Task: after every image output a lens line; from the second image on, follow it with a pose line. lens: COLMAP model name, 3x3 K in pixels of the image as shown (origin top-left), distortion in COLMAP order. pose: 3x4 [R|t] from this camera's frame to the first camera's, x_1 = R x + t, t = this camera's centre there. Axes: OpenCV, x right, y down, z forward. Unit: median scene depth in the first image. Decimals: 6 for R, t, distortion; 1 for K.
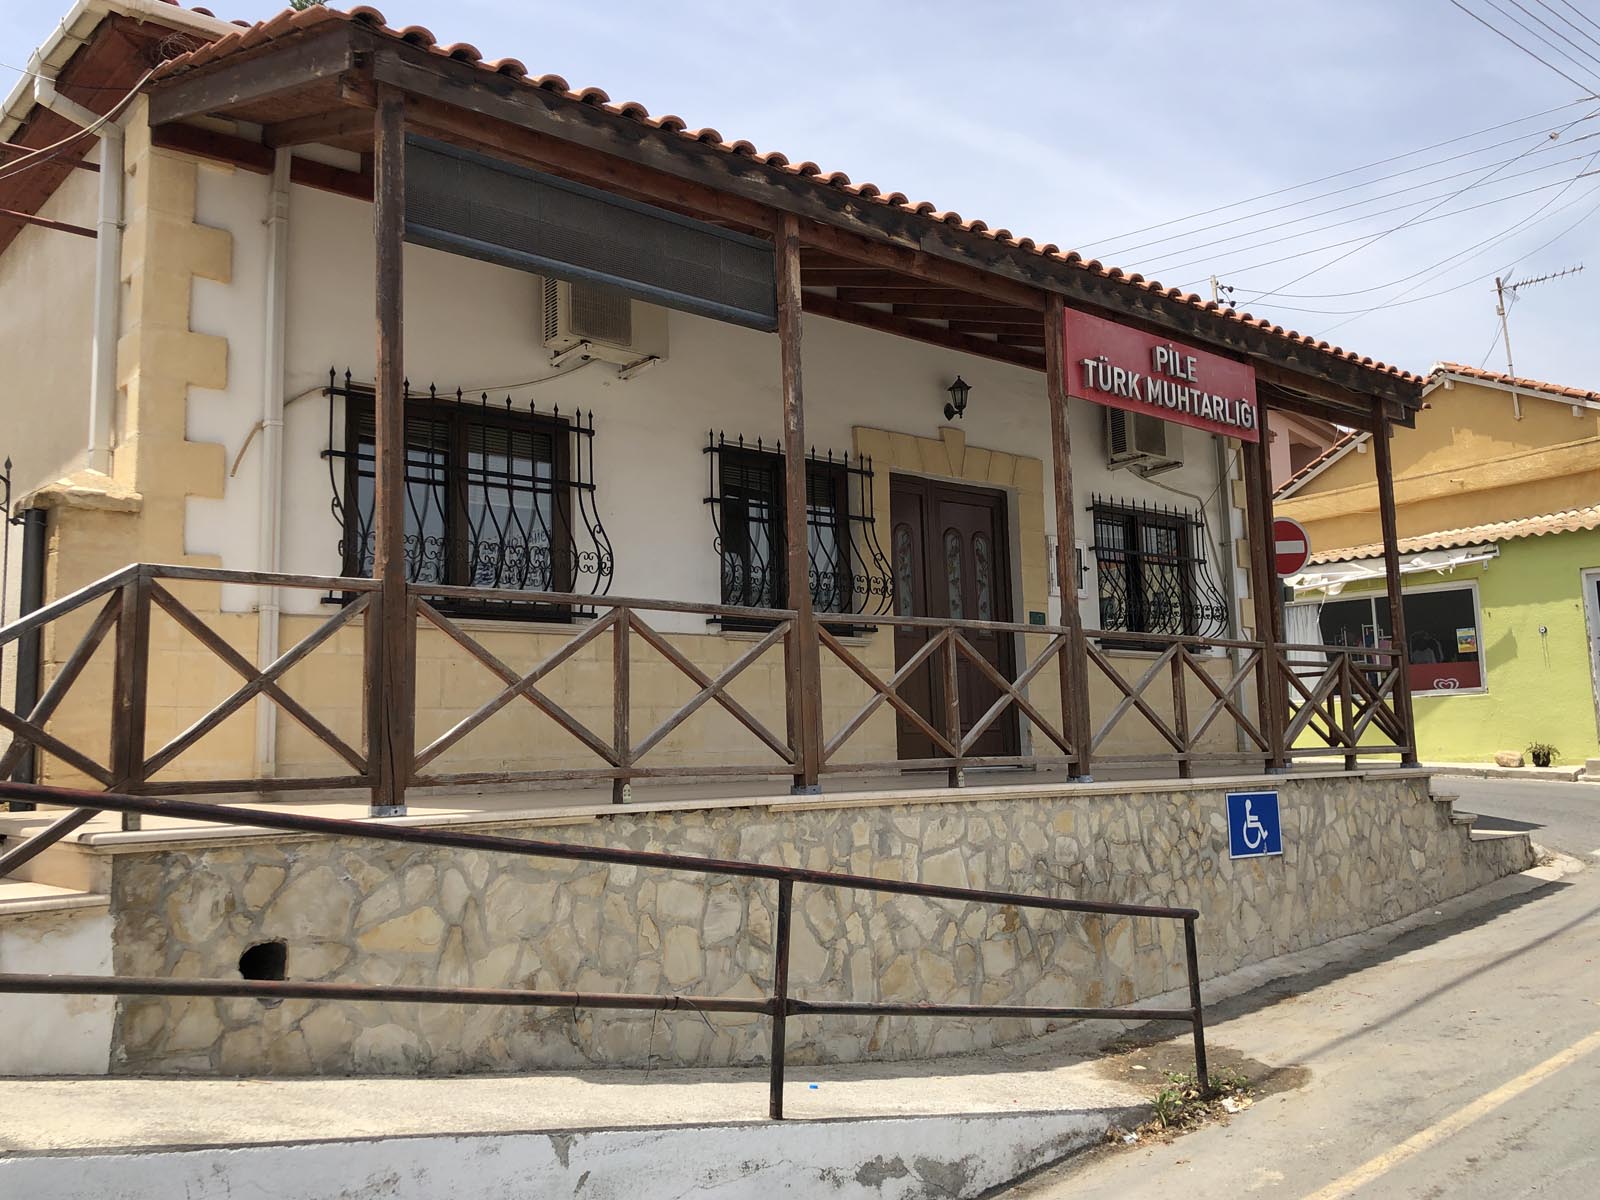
lens RADIAL K [[1379.2, 0, 800.0], [0, 1379.2, 600.0], [0, 0, 1]] dist [-0.006608, 0.004172]
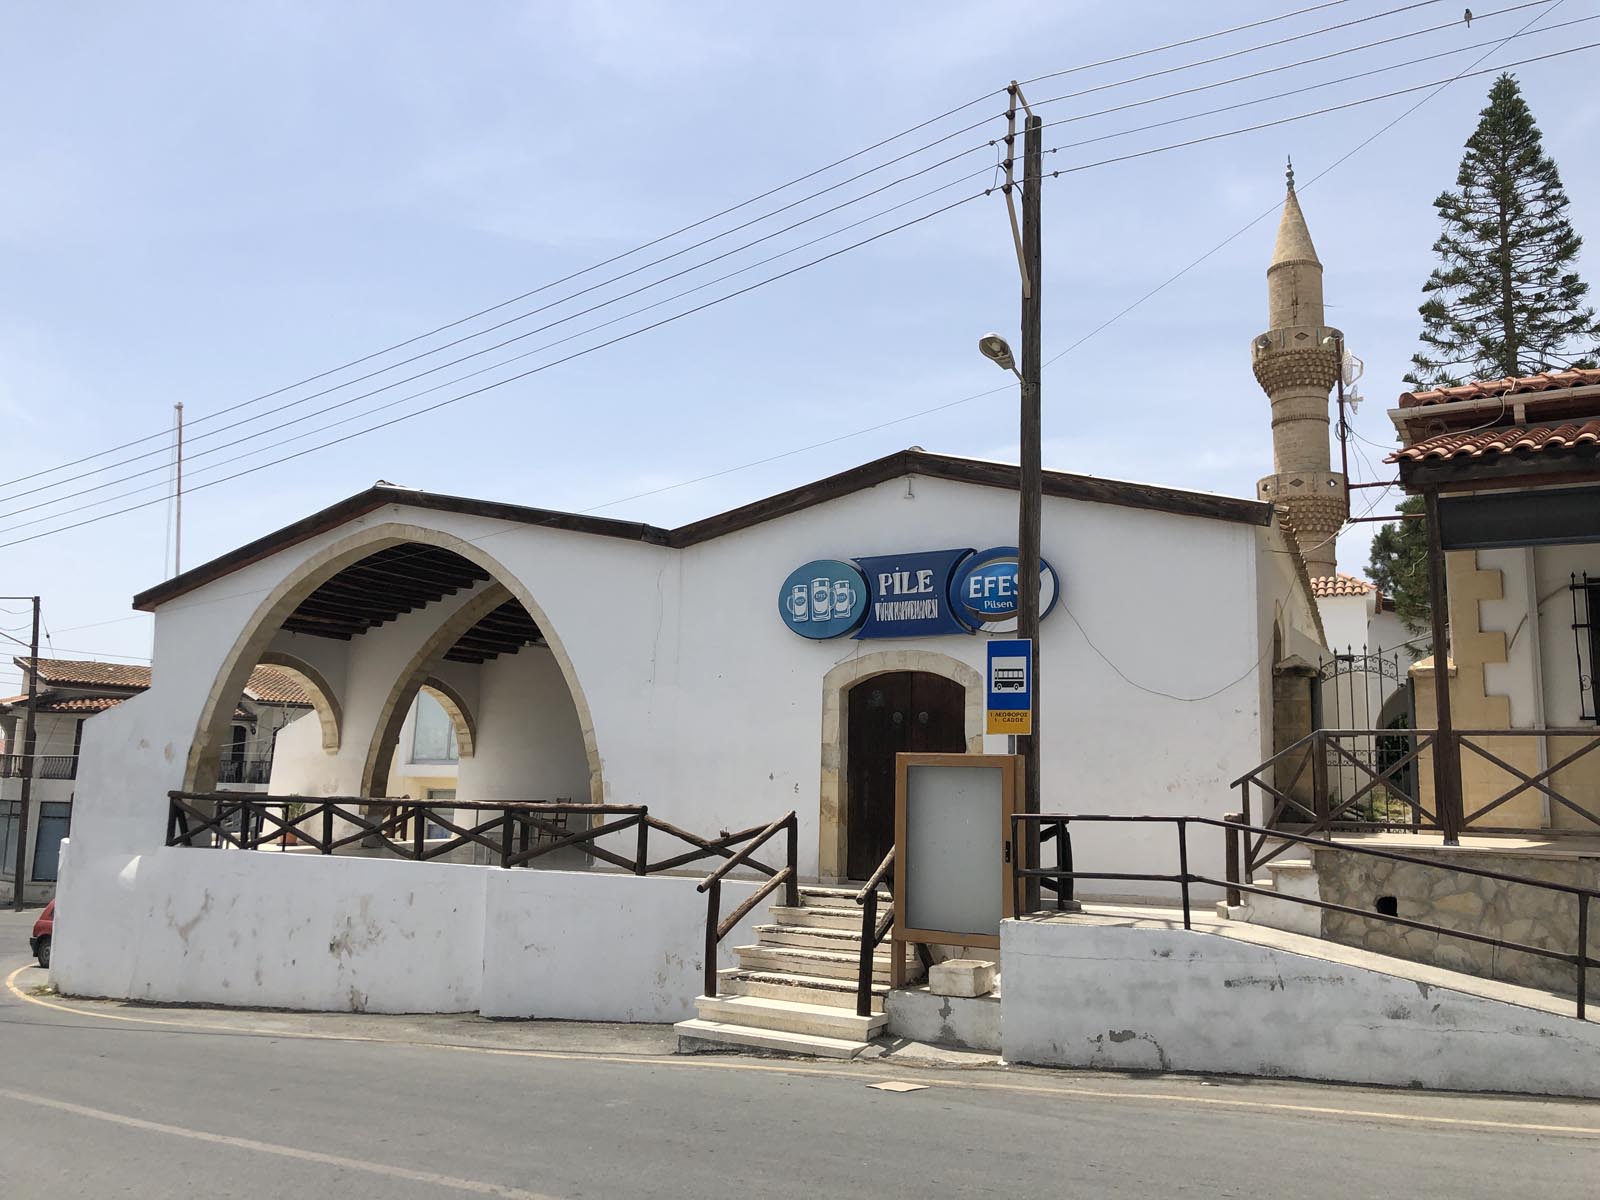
lens RADIAL K [[1300.0, 0, 800.0], [0, 1300.0, 600.0], [0, 0, 1]] dist [0.002212, 0.215006]
pose [[0.270296, -0.114411, -0.955955, 1.455856], [0.094146, 0.991296, -0.092022, -0.124795], [0.958163, -0.065126, 0.278715, -0.494588]]
